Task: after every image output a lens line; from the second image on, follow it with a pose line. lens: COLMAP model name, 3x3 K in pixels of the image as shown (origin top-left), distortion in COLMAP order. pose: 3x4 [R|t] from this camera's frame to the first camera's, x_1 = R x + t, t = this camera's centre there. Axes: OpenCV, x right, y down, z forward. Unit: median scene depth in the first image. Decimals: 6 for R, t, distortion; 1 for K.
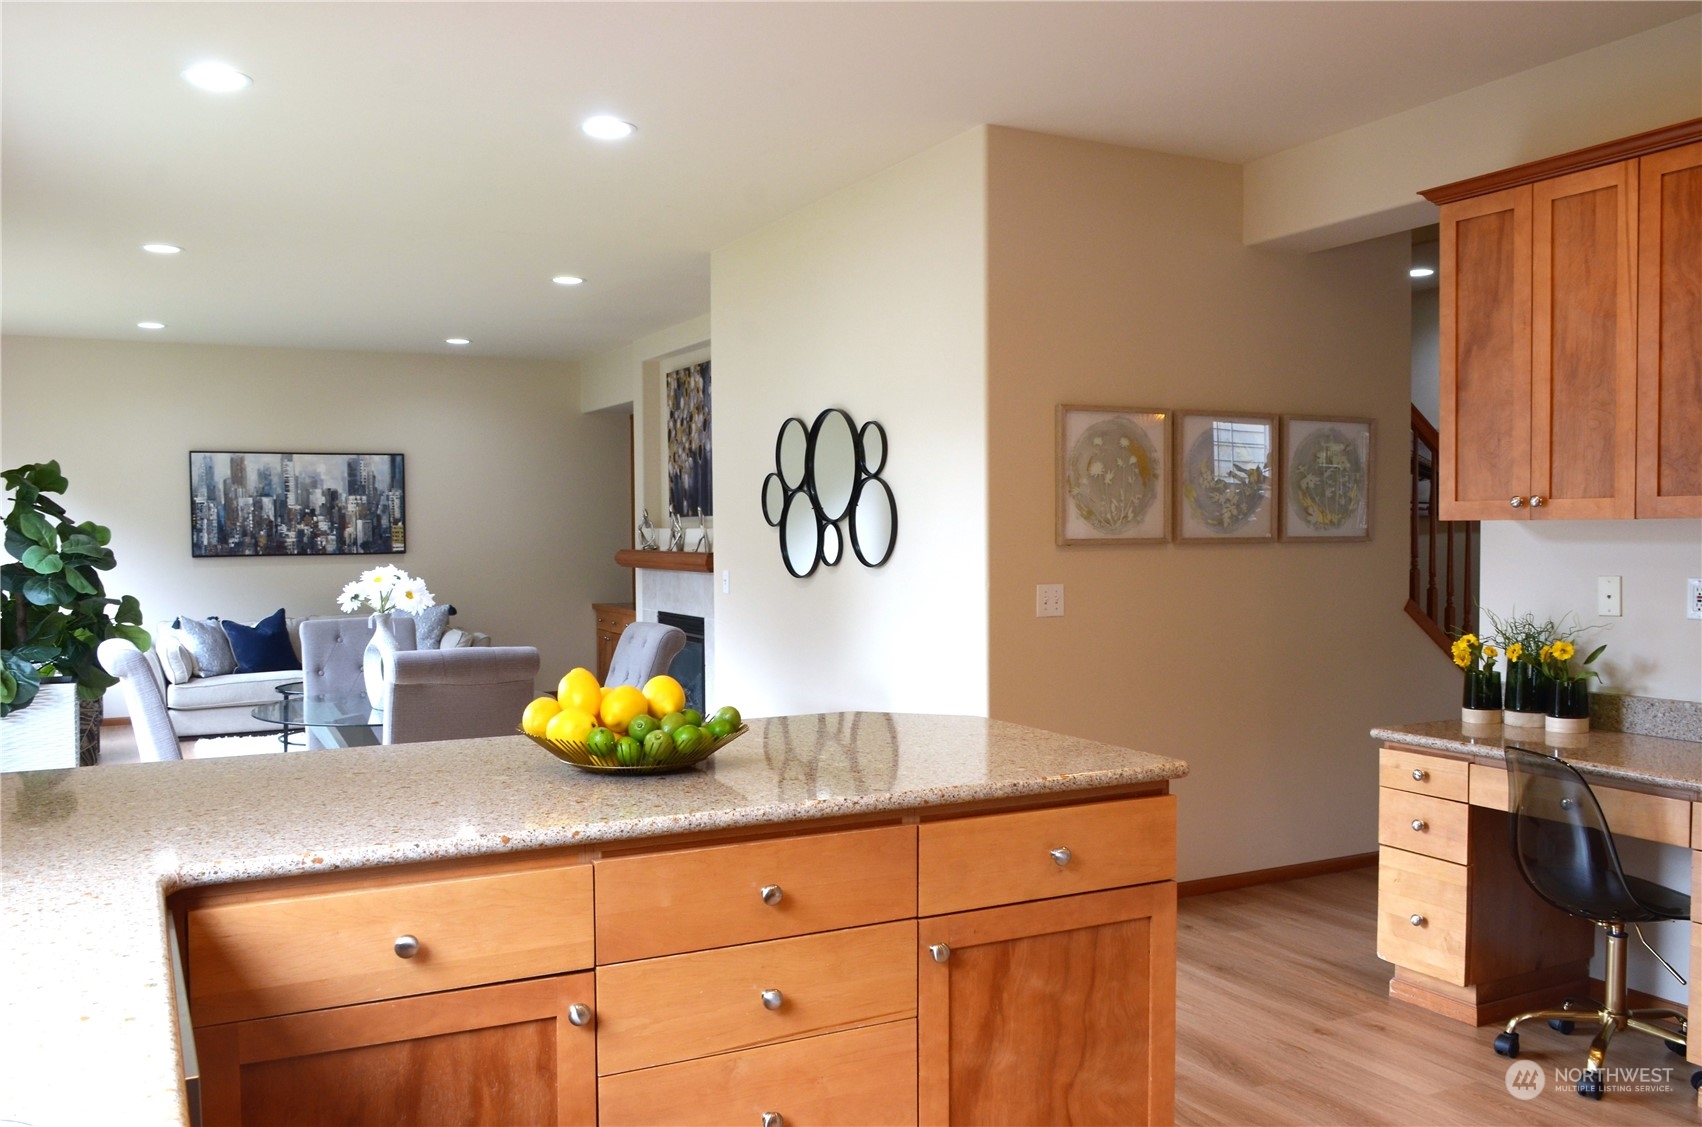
lens RADIAL K [[1434.5, 0, 854.8], [0, 1434.5, 570.1], [0, 0, 1]] dist [-0.026709, 0.010361]
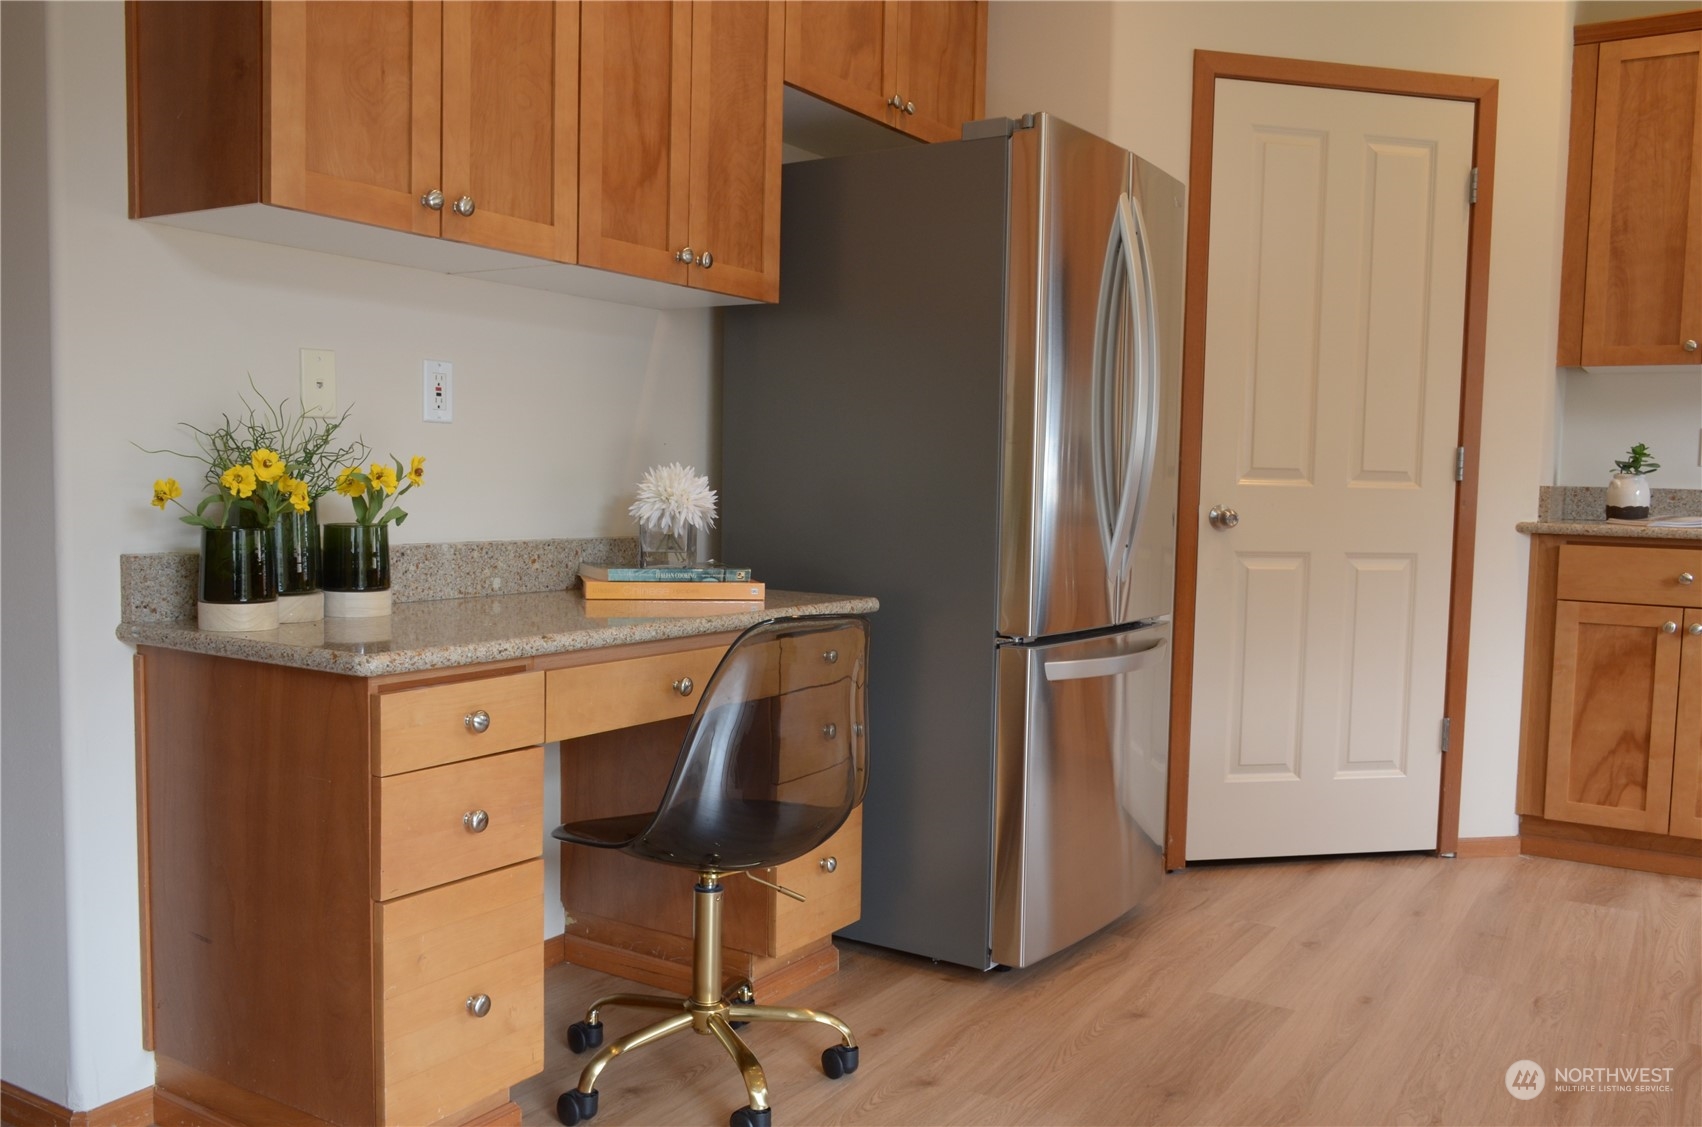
lens RADIAL K [[1434.5, 0, 852.1], [0, 1434.5, 573.5], [0, 0, 1]] dist [-0.026709, 0.010361]
pose [[-0.510759, -0.061330, 0.857533, -0.039379], [0.008364, 0.997051, 0.076290, 0.021630], [-0.859683, 0.046138, -0.508740, 0.451847]]
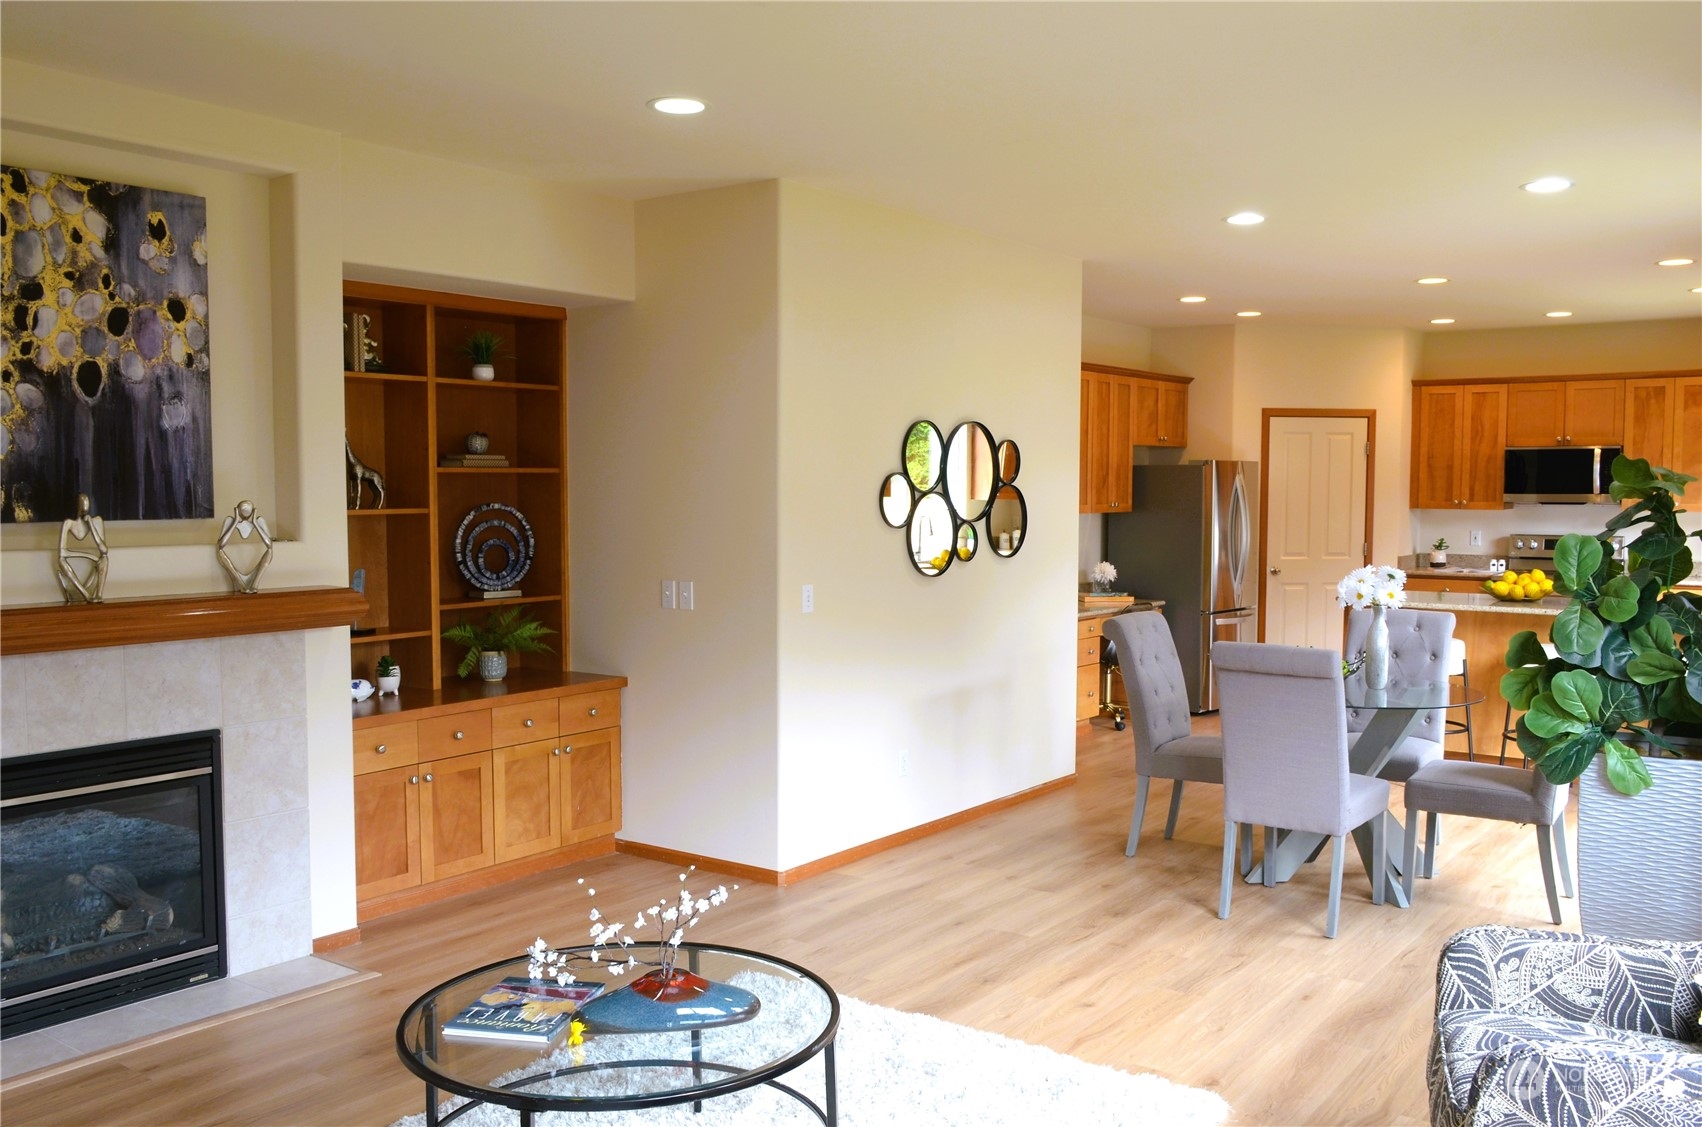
lens RADIAL K [[1434.5, 0, 859.2], [0, 1434.5, 578.0], [0, 0, 1]] dist [-0.026709, 0.010361]
pose [[-0.443407, -0.051935, 0.894815, -0.570935], [0.027750, 0.997046, 0.071620, -0.041960], [-0.895891, 0.056587, -0.440655, 0.913522]]
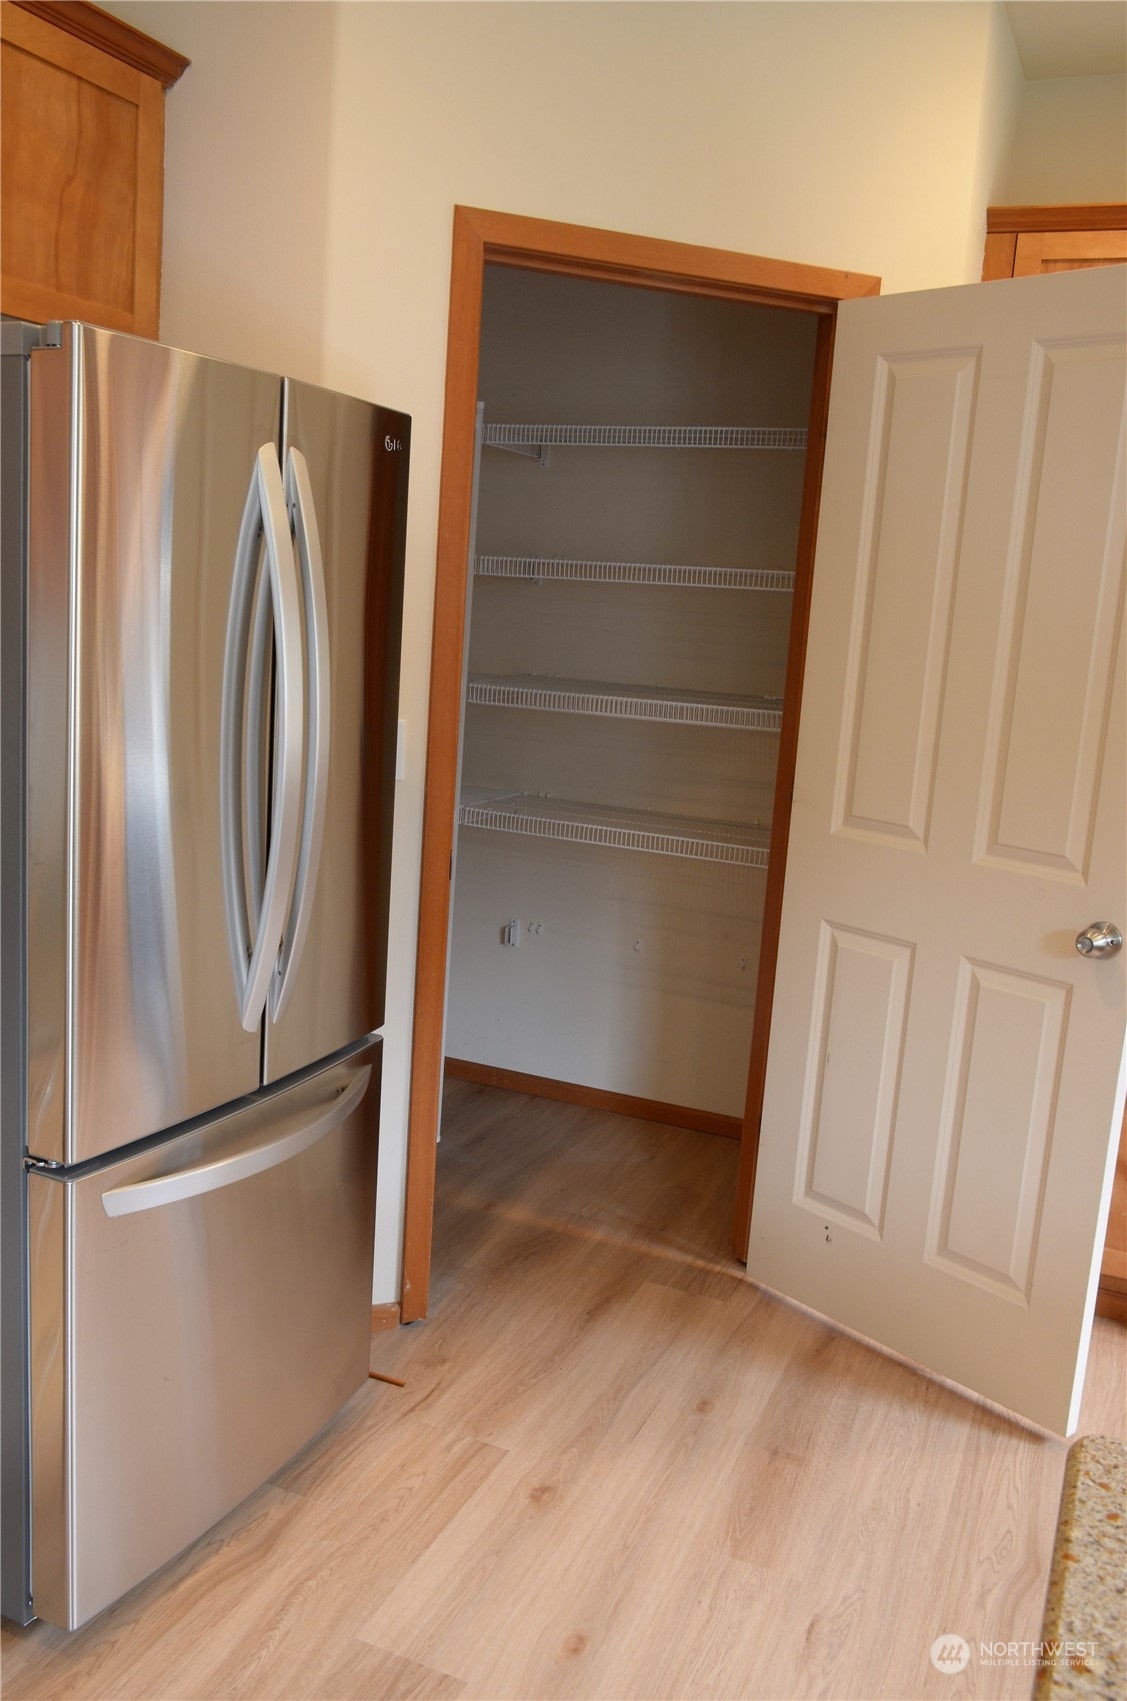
lens RADIAL K [[1433.7, 0, 557.4], [0, 1433.7, 840.4], [0, 0, 1]] dist [-0.026709, 0.010361]
pose [[-0.633642, -0.160194, 0.756859, 0.016093], [-0.034148, 0.983164, 0.179504, -0.018743], [-0.772872, 0.087896, -0.628445, 0.339383]]
